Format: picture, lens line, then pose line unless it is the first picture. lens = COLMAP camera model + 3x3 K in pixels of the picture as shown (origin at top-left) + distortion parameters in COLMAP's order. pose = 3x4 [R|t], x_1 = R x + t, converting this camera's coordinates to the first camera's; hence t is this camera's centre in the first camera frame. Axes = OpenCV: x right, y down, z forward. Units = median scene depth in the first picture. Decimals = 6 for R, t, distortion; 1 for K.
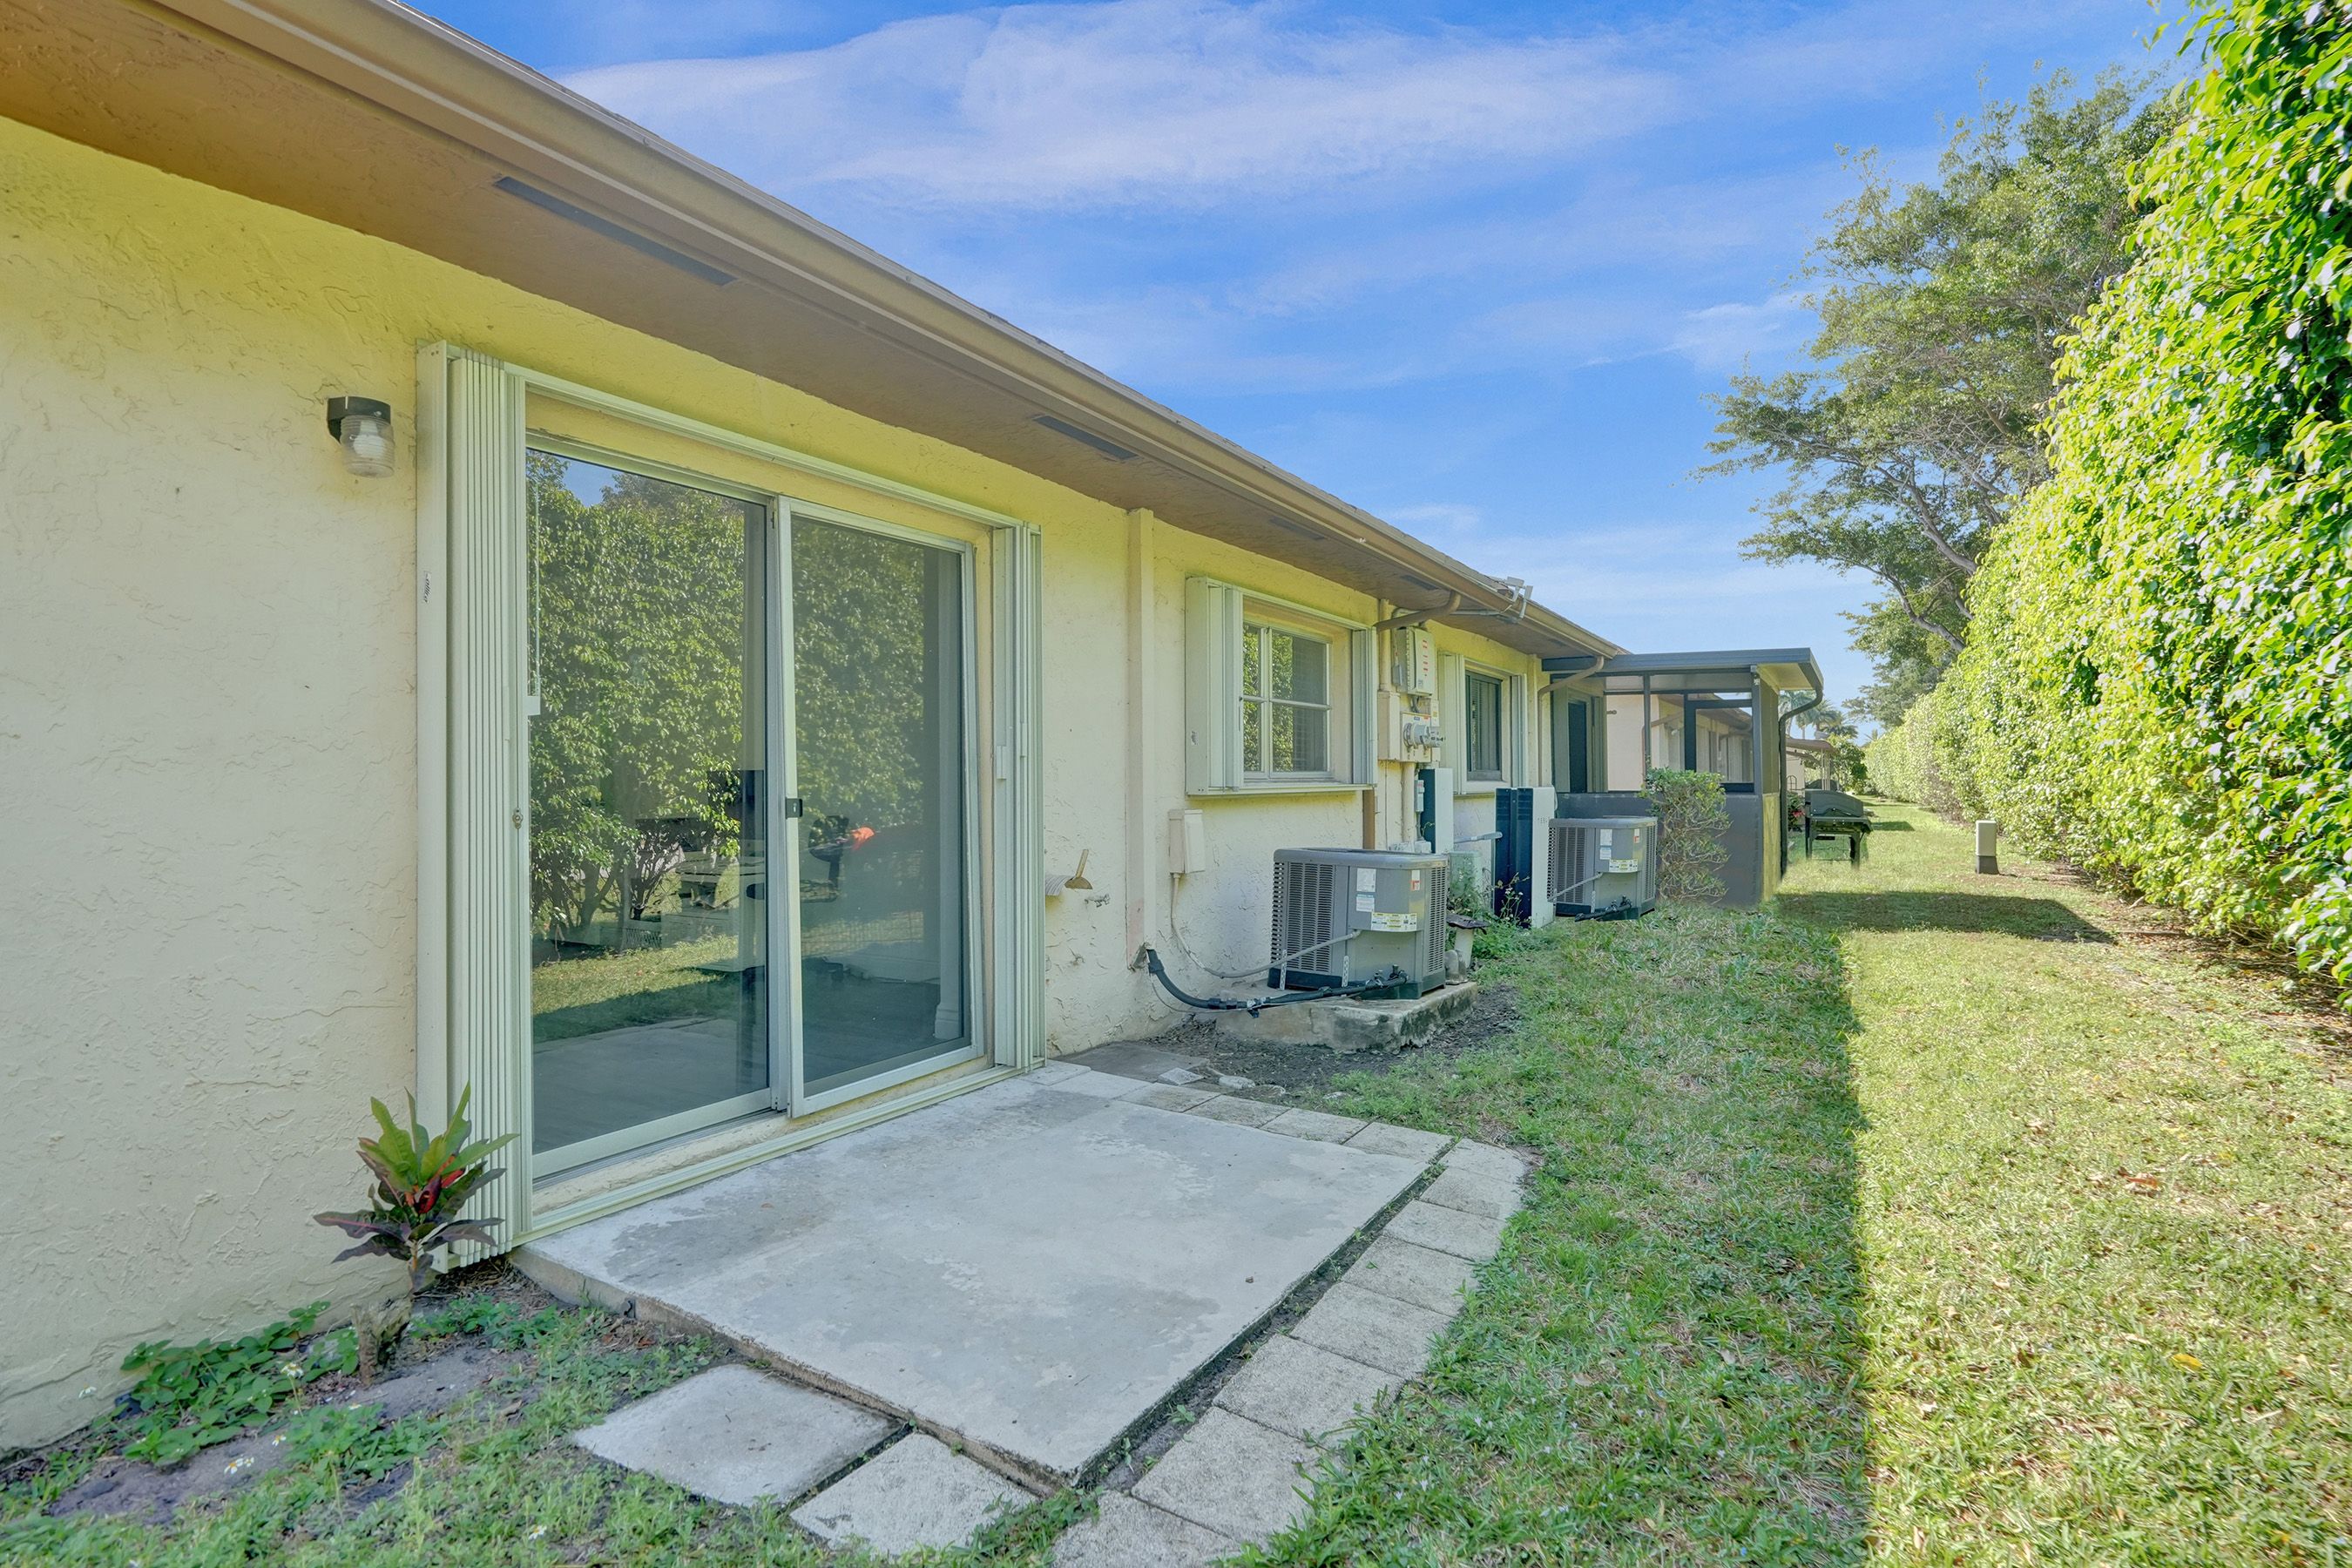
lens RADIAL K [[1095.9, 0, 1185.8], [0, 1095.9, 781.1], [0, 0, 1]] dist [-0.004546, 0.001629]
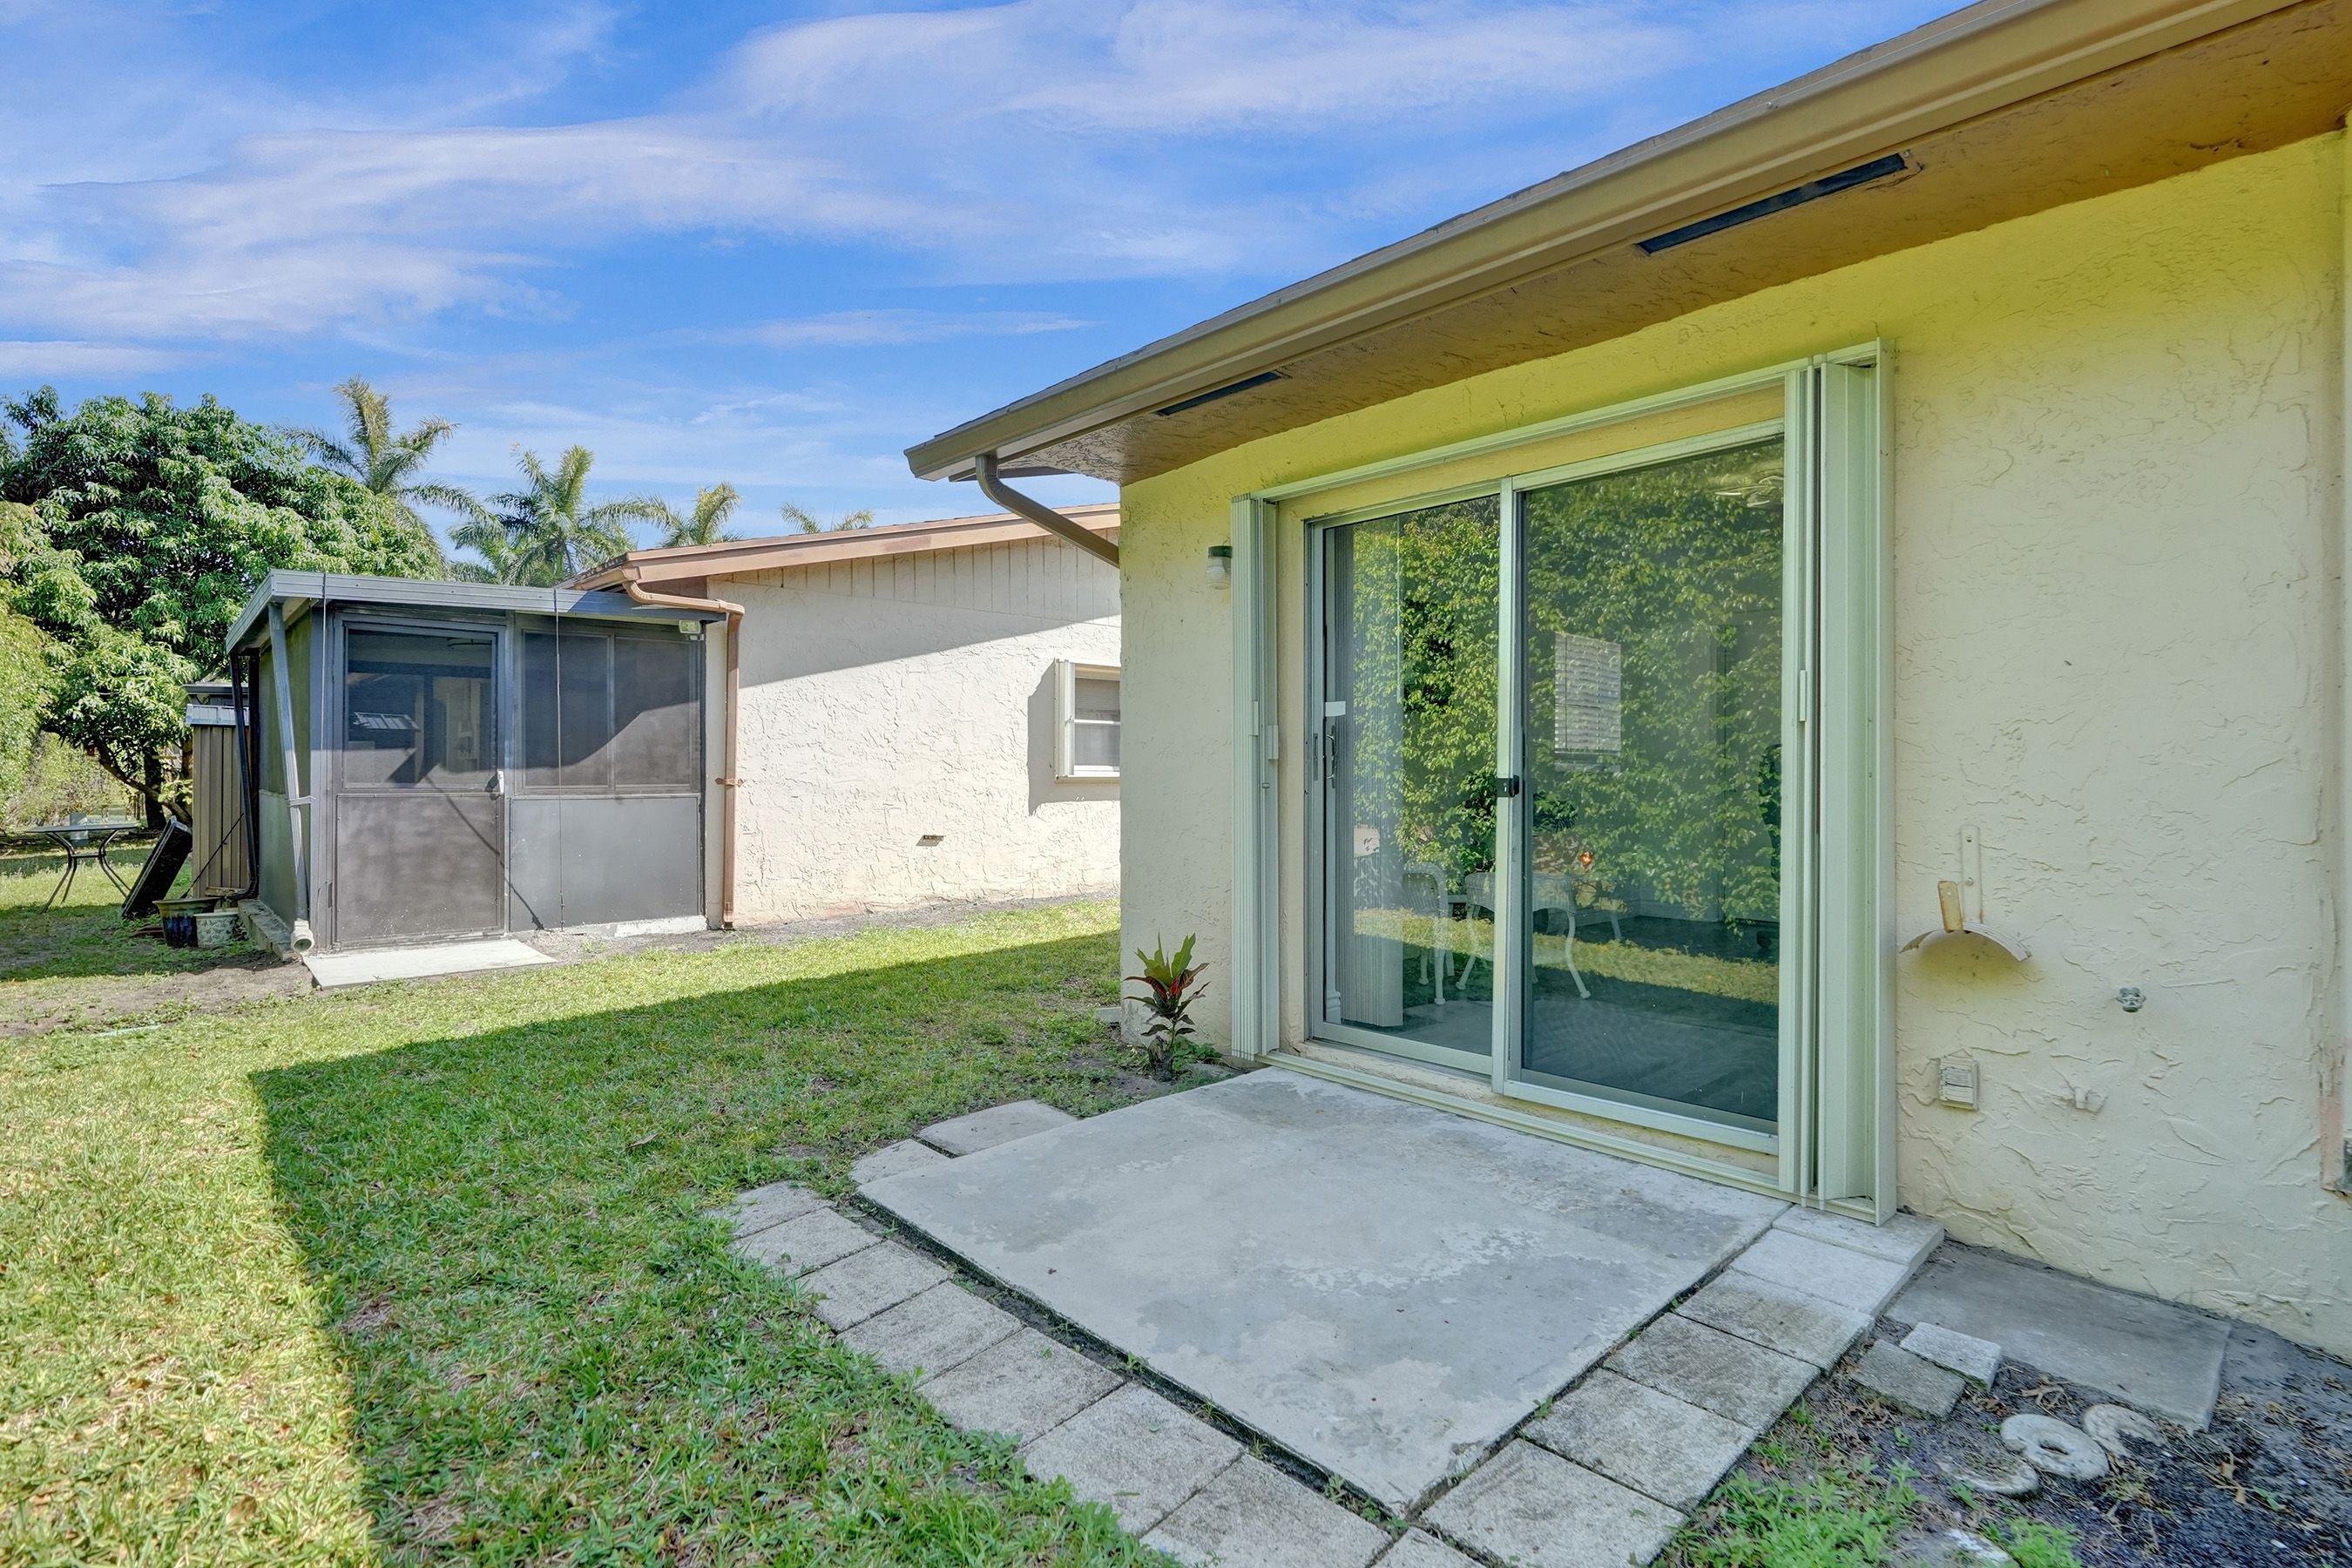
lens RADIAL K [[1095.9, 0, 1186.5], [0, 1095.9, 774.6], [0, 0, 1]] dist [-0.004546, 0.001629]
pose [[-0.245574, 0.005049, -0.969365, 0.782950], [-0.001540, 0.999983, 0.005598, 0.009451], [0.969377, 0.002868, -0.245562, 1.097492]]
